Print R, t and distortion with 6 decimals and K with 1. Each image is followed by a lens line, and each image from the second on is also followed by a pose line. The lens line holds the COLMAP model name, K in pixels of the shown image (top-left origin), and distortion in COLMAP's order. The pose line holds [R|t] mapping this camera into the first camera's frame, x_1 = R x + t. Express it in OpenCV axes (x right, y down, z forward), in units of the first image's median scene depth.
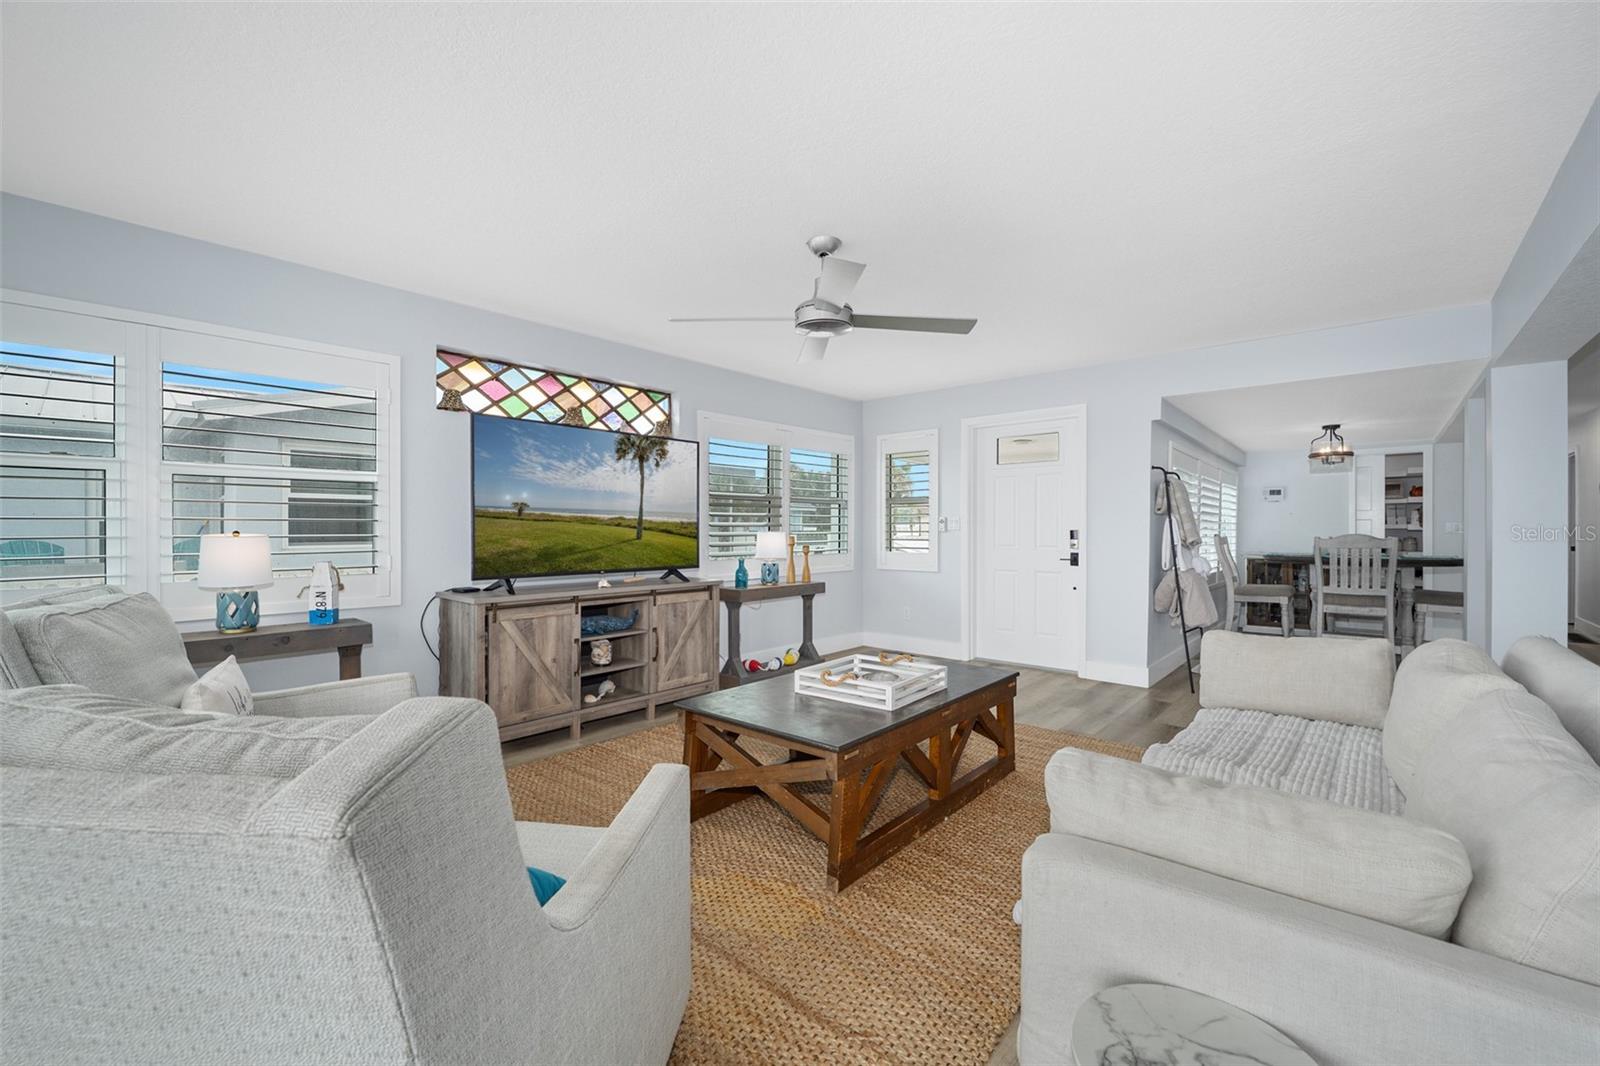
lens RADIAL K [[644.9, 0, 800.0], [0, 644.9, 533.0], [0, 0, 1]] dist [-0.000476, 0.000099]
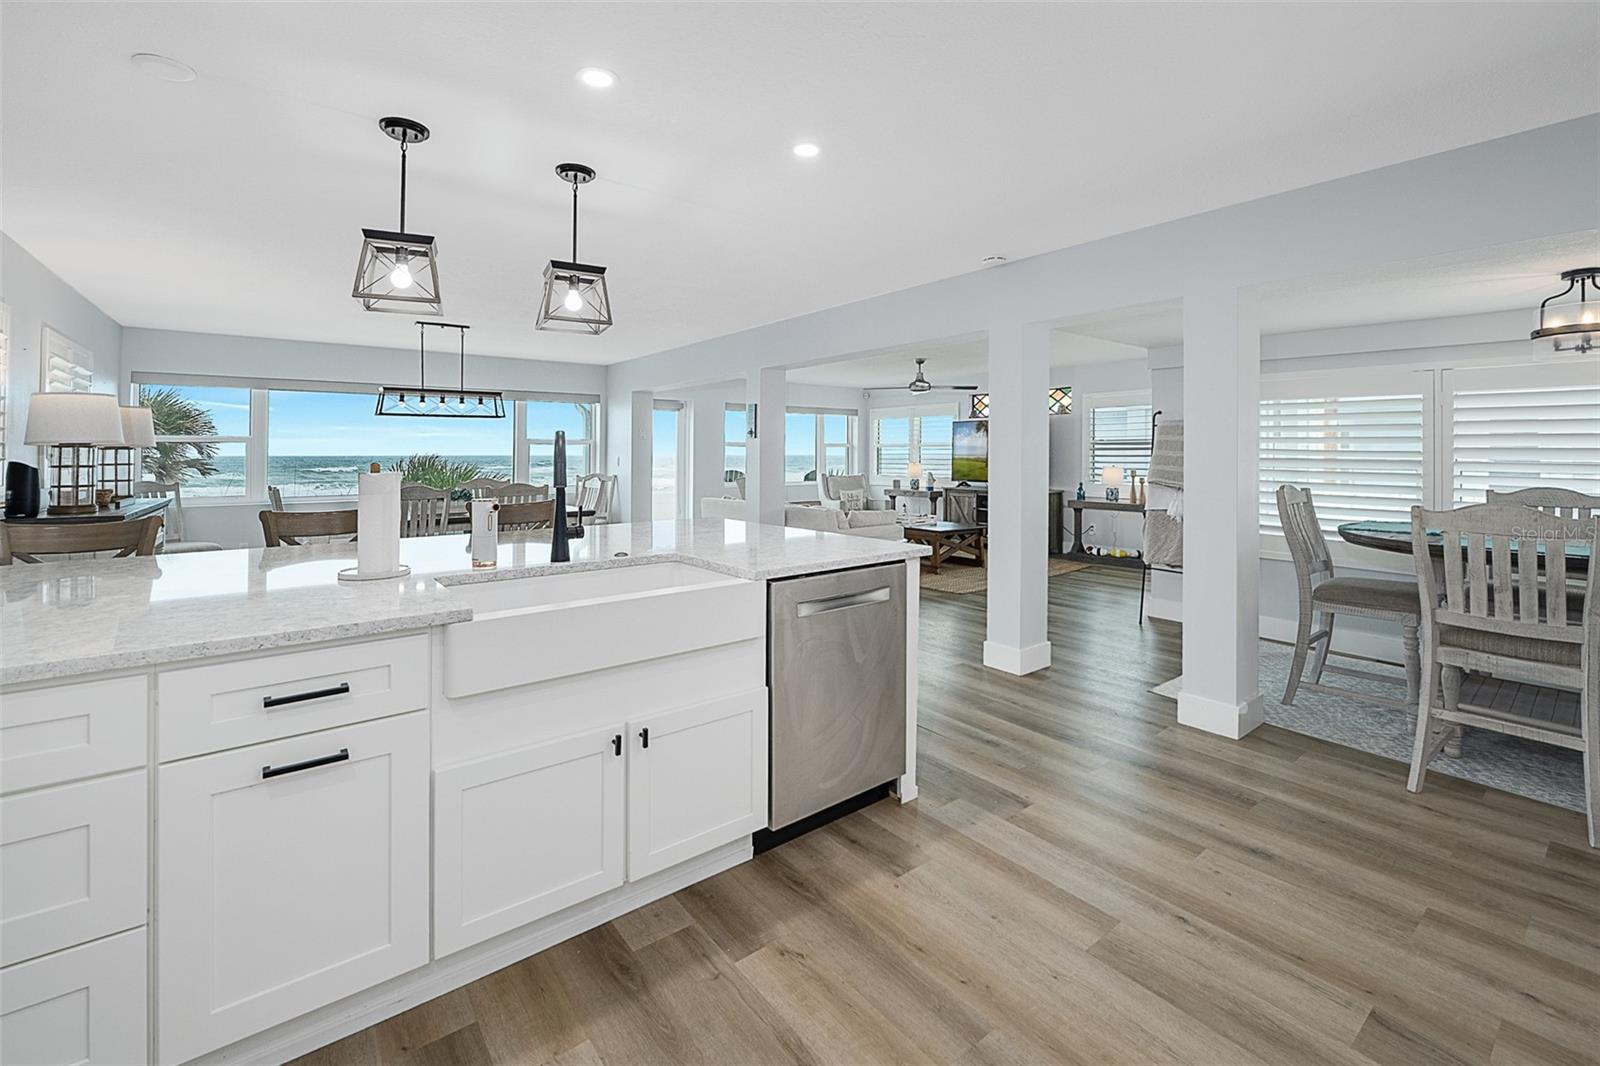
lens RADIAL K [[678.1, 0, 796.2], [0, 678.1, 456.6], [0, 0, 1]] dist [-0.007790, 0.000023]
pose [[-0.191633, 0.000621, -0.981467, 2.095147], [-0.011417, 0.999931, 0.002862, -0.027459], [0.981400, 0.011754, -0.191612, 0.738793]]
